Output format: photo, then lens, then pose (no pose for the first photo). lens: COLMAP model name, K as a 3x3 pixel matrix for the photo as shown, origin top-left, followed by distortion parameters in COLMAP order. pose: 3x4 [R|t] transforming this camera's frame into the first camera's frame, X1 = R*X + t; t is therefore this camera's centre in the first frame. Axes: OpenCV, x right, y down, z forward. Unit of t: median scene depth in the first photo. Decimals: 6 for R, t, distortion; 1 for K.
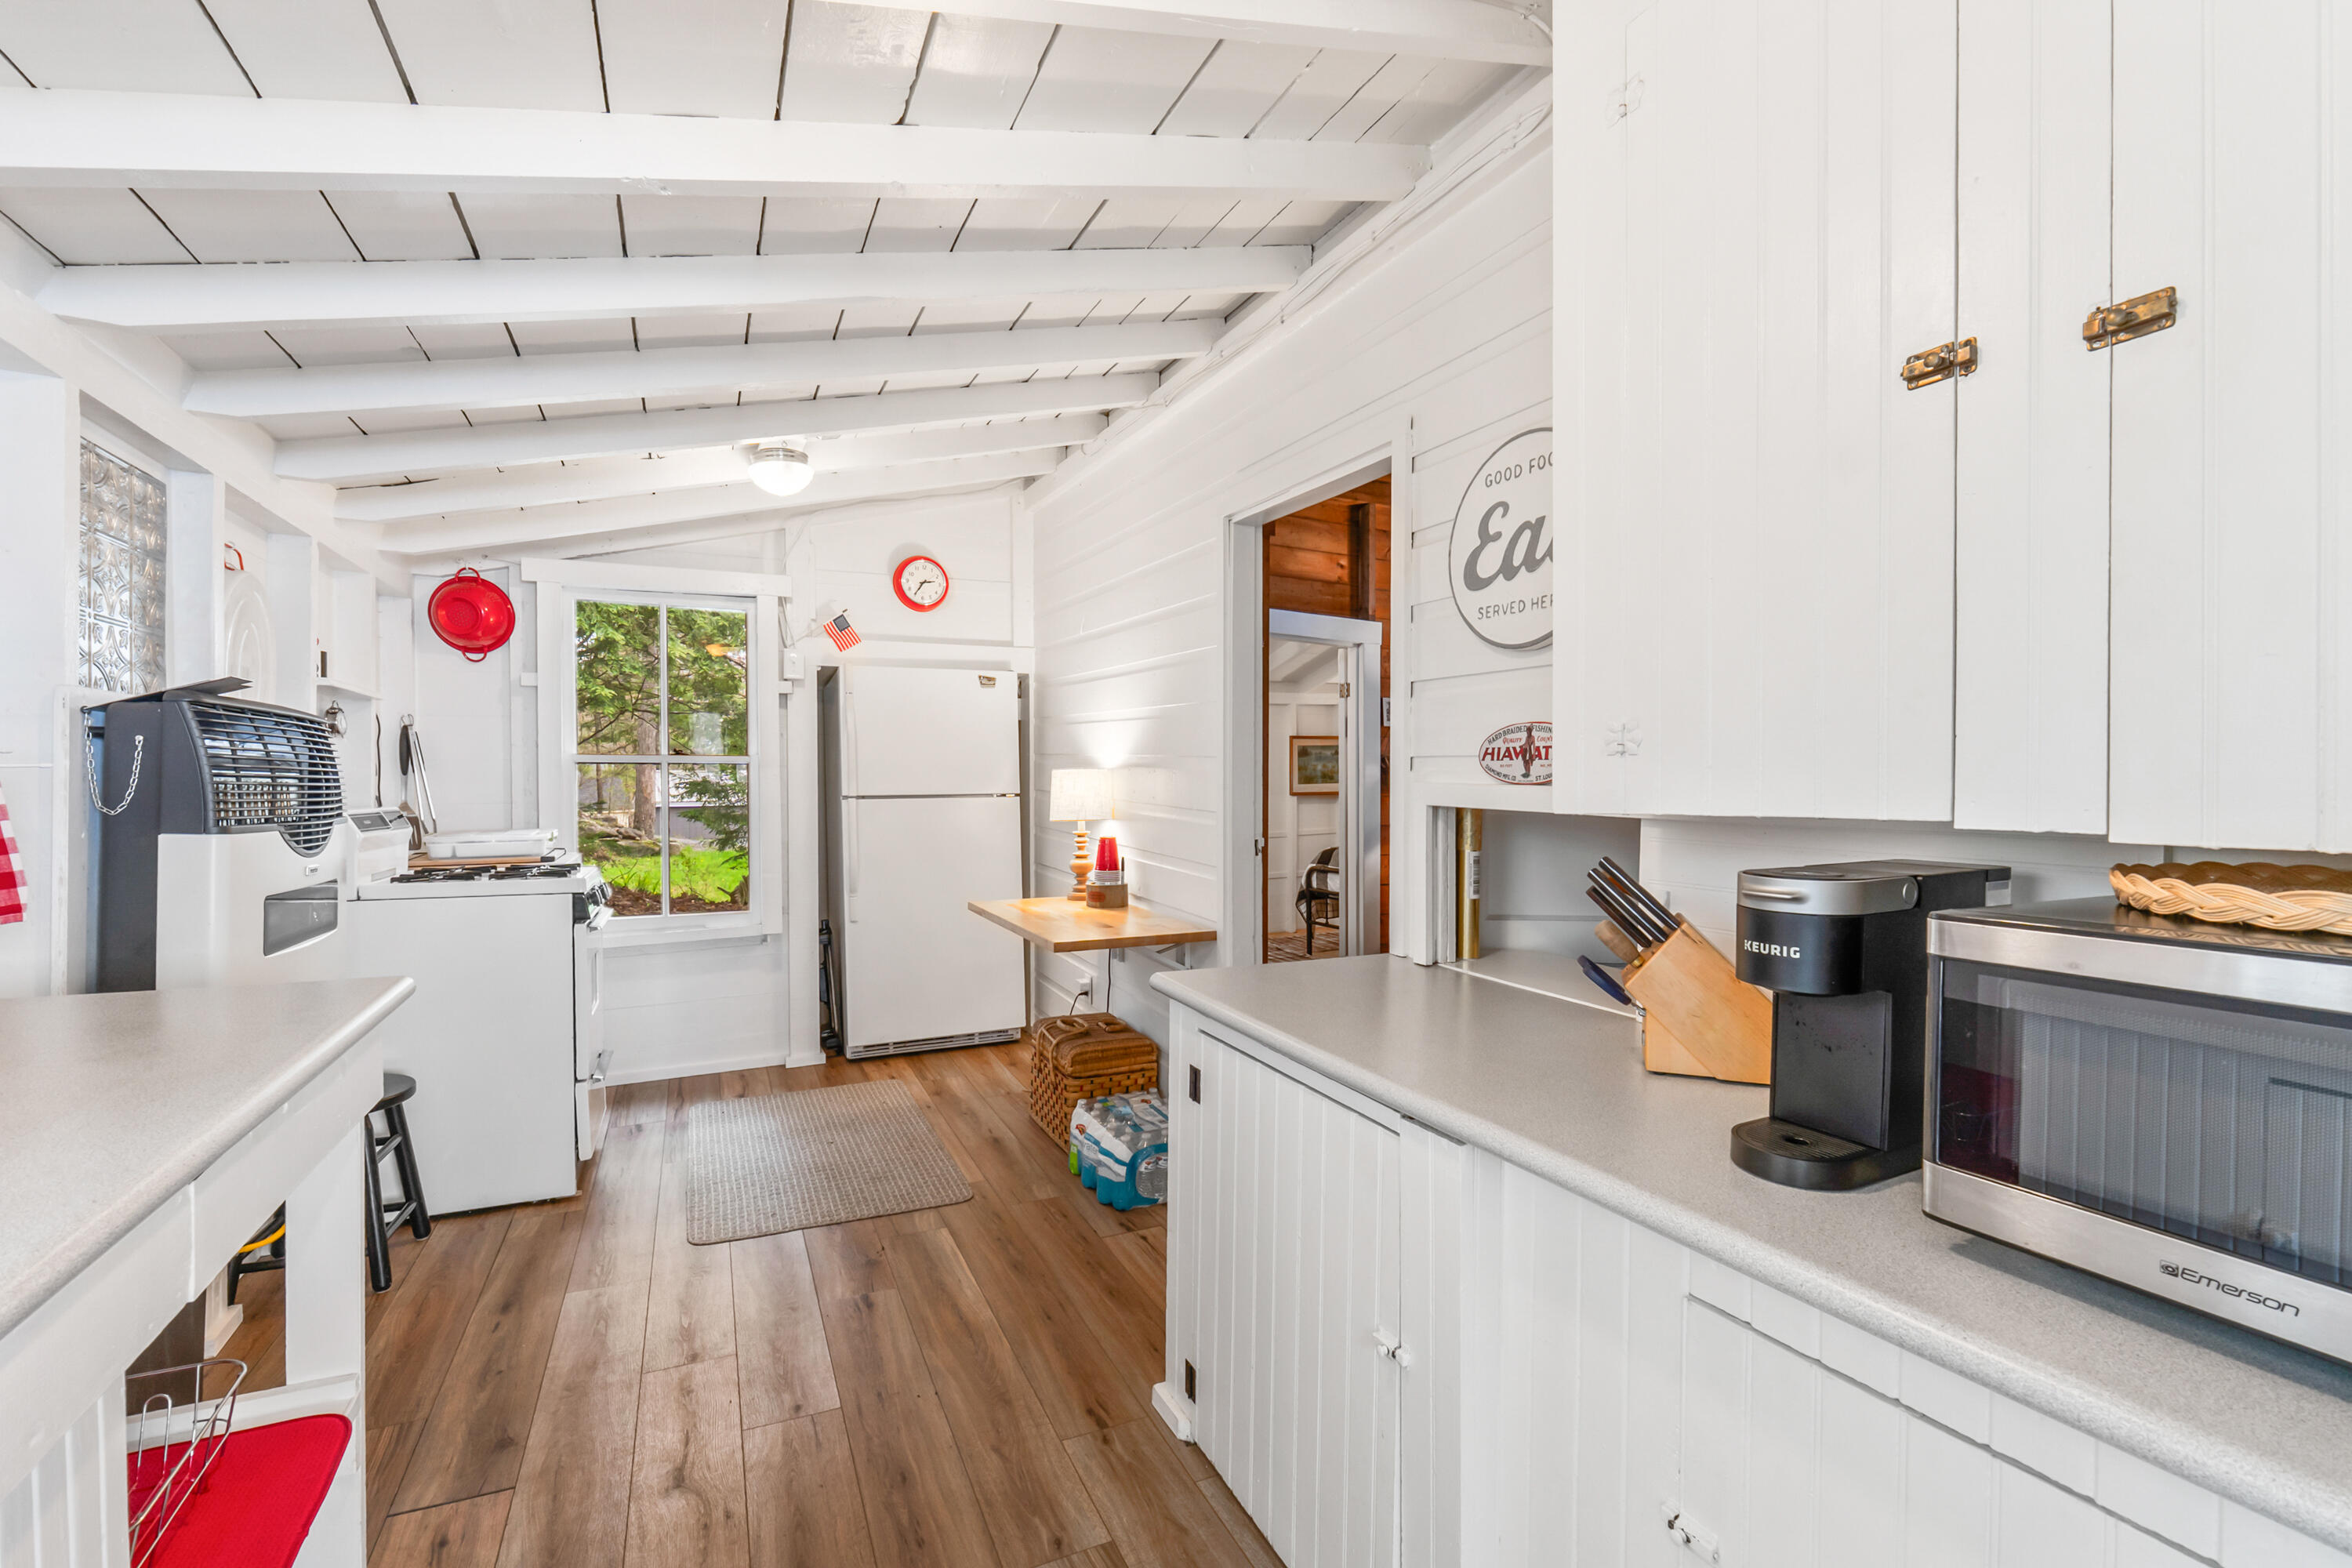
lens RADIAL K [[999.4, 0, 1172.1], [0, 999.4, 799.6], [0, 0, 1]] dist [-0.008857, -0.001437]
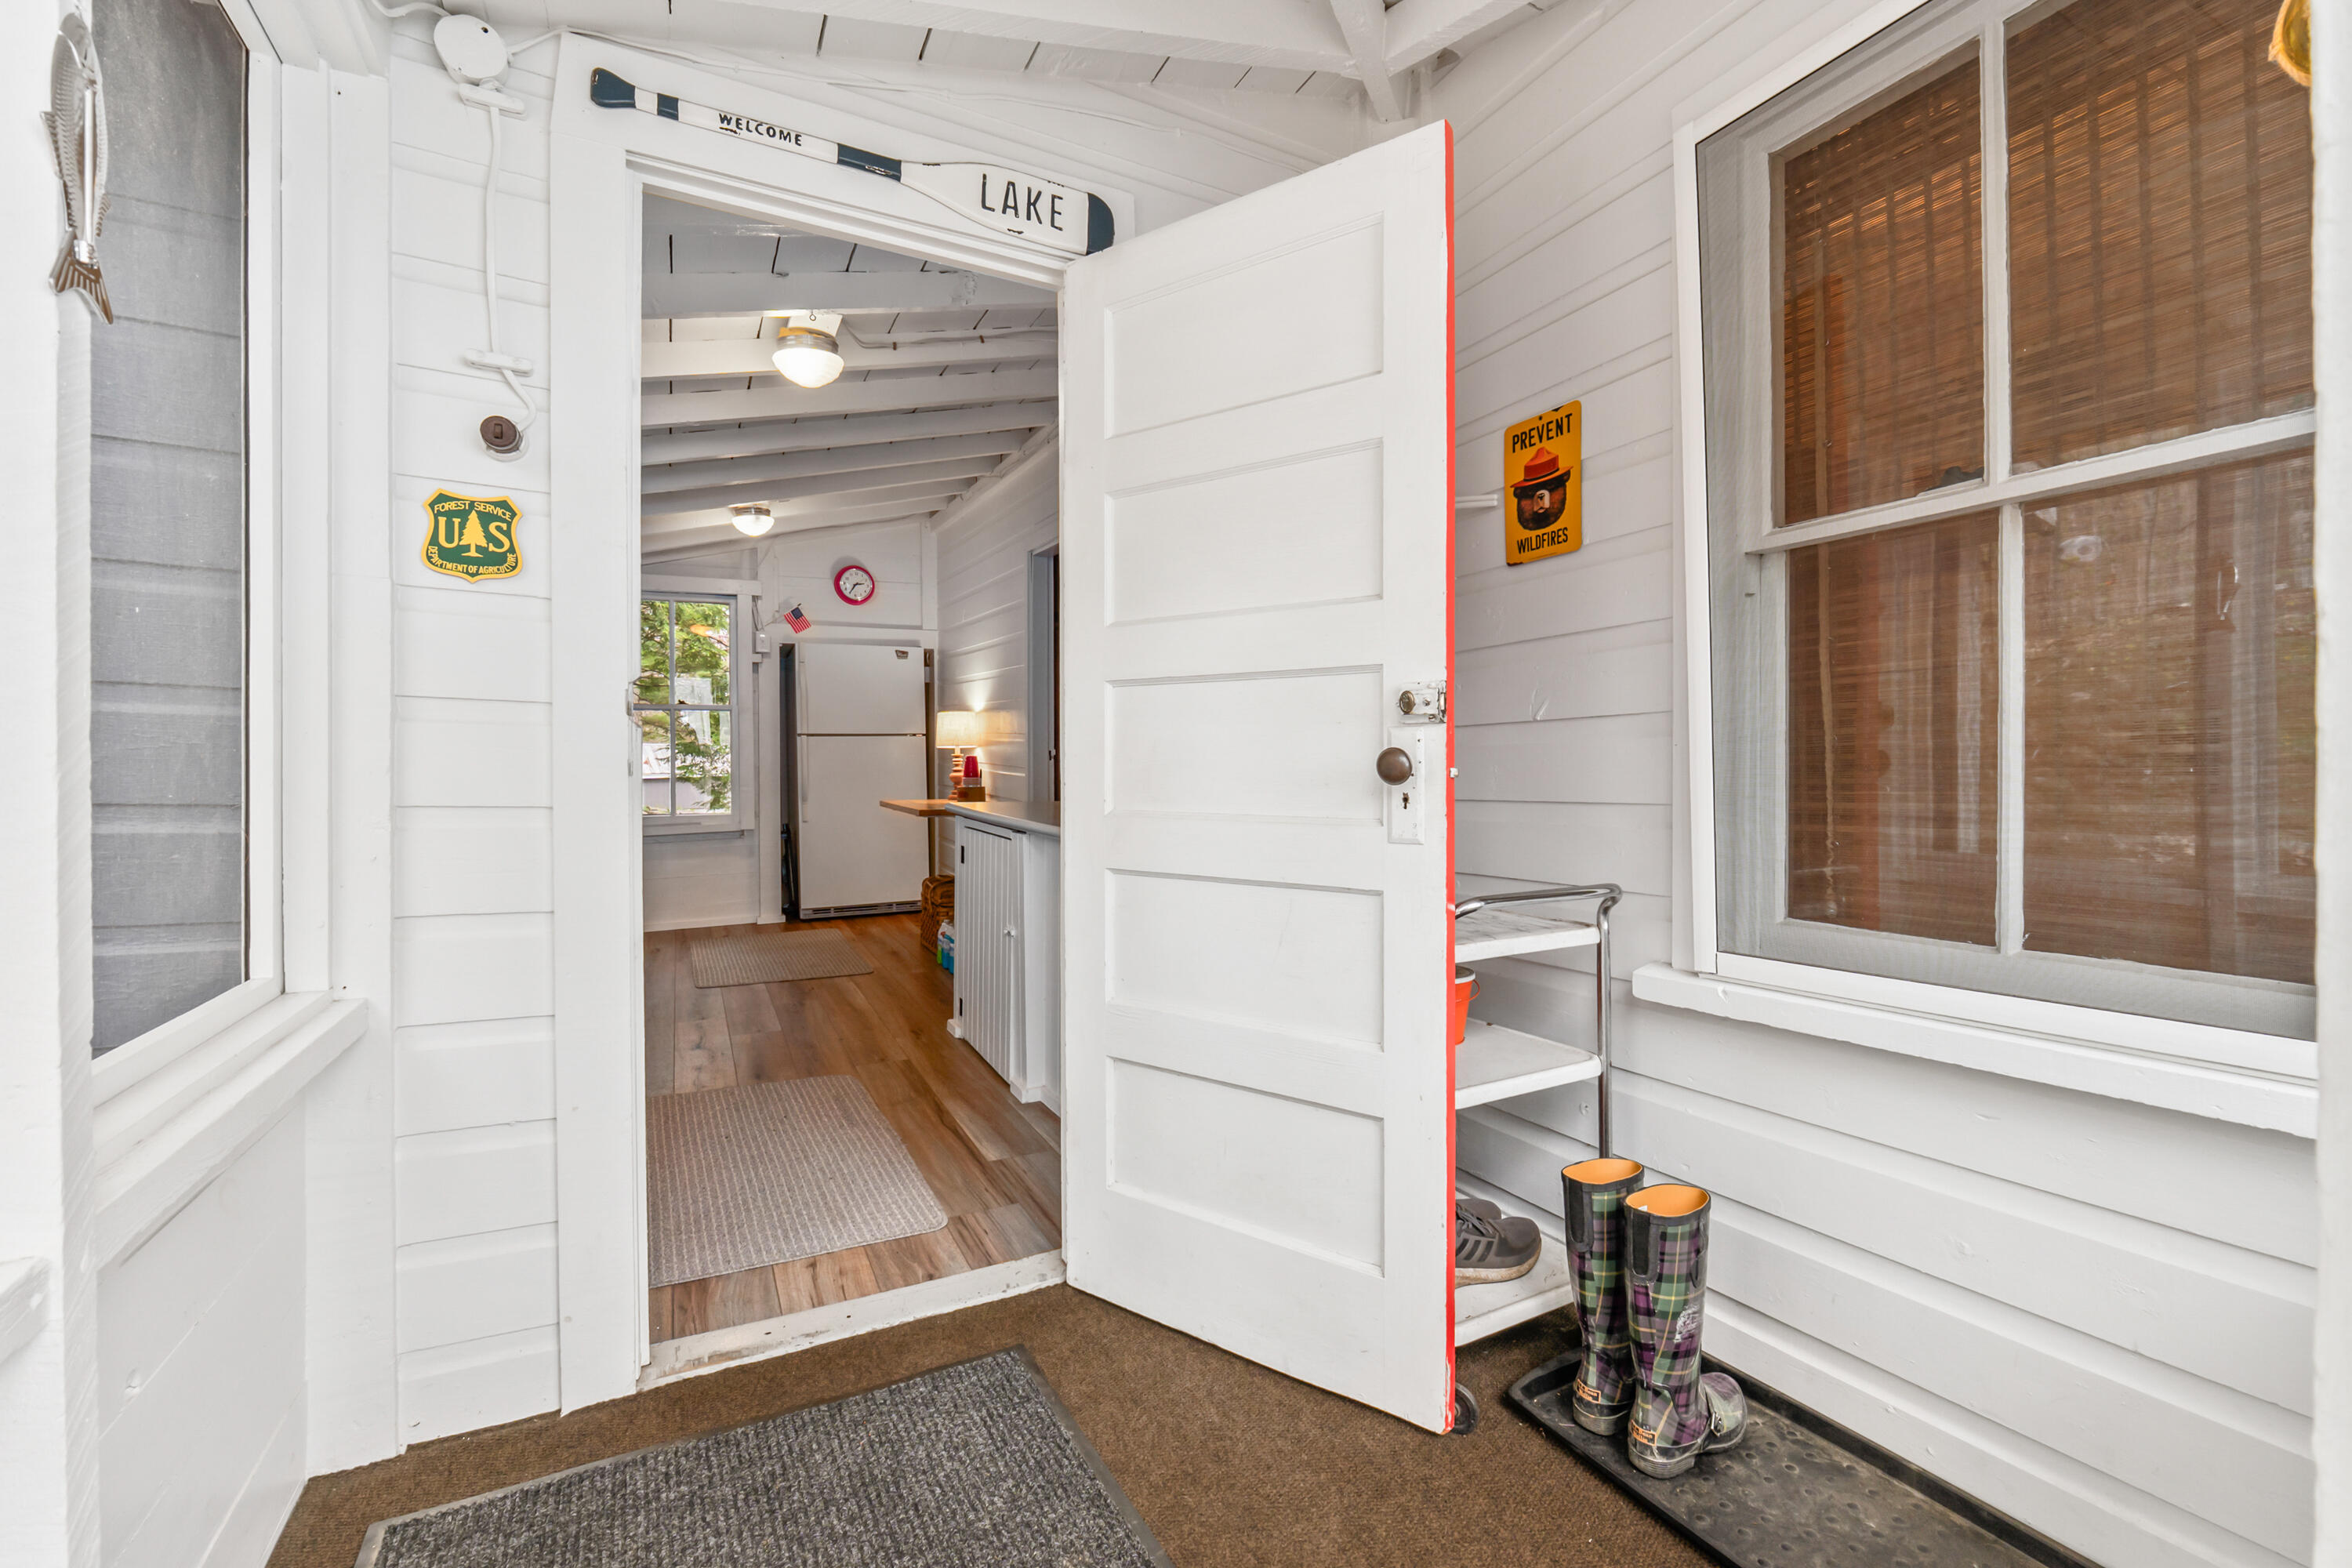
lens RADIAL K [[999.4, 0, 1185.3], [0, 999.4, 764.0], [0, 0, 1]] dist [-0.008857, -0.001437]
pose [[0.999525, -0.003892, 0.030588, 0.182838], [0.004271, 0.999915, -0.012336, 0.059900], [-0.030537, 0.012461, 0.999456, -0.449221]]
